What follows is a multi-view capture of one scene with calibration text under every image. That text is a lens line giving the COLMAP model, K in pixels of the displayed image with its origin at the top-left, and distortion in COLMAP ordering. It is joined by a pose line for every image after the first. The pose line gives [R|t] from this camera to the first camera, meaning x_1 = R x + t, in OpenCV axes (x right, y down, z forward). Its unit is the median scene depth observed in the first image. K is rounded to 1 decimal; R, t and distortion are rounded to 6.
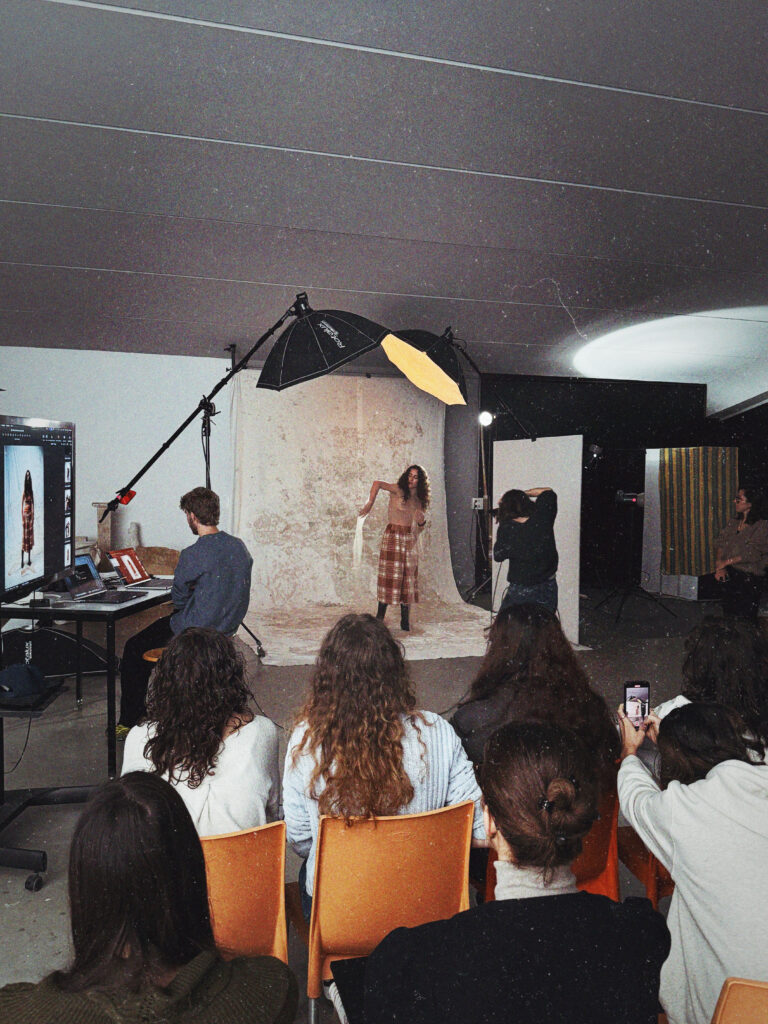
lens RADIAL K [[819.3, 0, 387.0], [0, 819.3, 509.6], [0, 0, 1]] dist [0.070122, -0.087490]
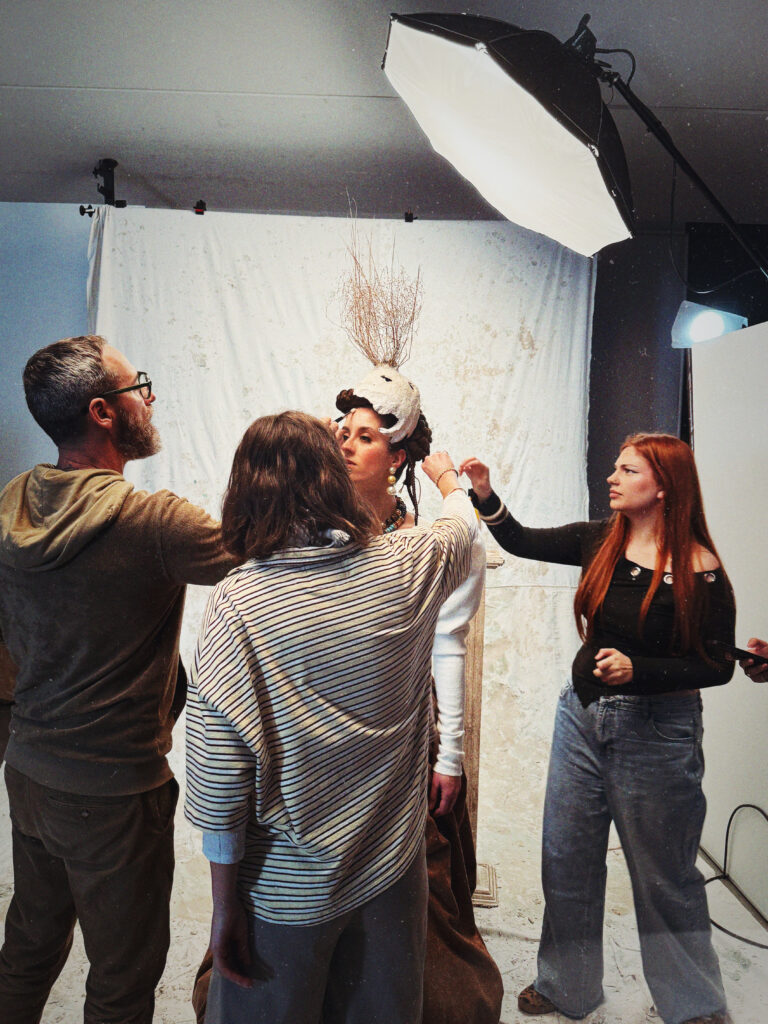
lens RADIAL K [[808.8, 0, 402.4], [0, 808.8, 511.6], [0, 0, 1]] dist [0.172029, -0.307696]
pose [[0.974355, 0.014916, -0.224520, 0.077418], [-0.006657, 0.999274, 0.037500, -0.025613], [0.224916, -0.035044, 0.973748, 0.599109]]
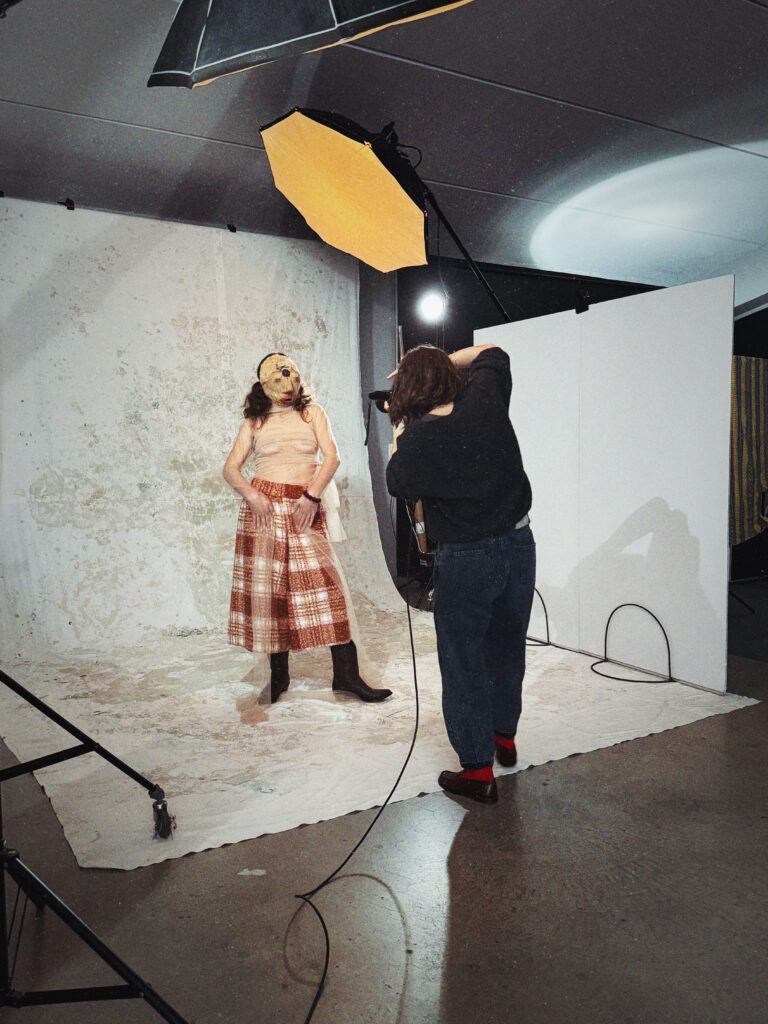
lens RADIAL K [[819.3, 0, 387.0], [0, 819.3, 509.6], [0, 0, 1]] dist [0.070122, -0.087490]
pose [[0.970986, -0.037900, 0.236116, -0.064804], [0.031930, 0.999068, 0.029056, 0.022074], [-0.236997, -0.020674, 0.971290, 0.422698]]
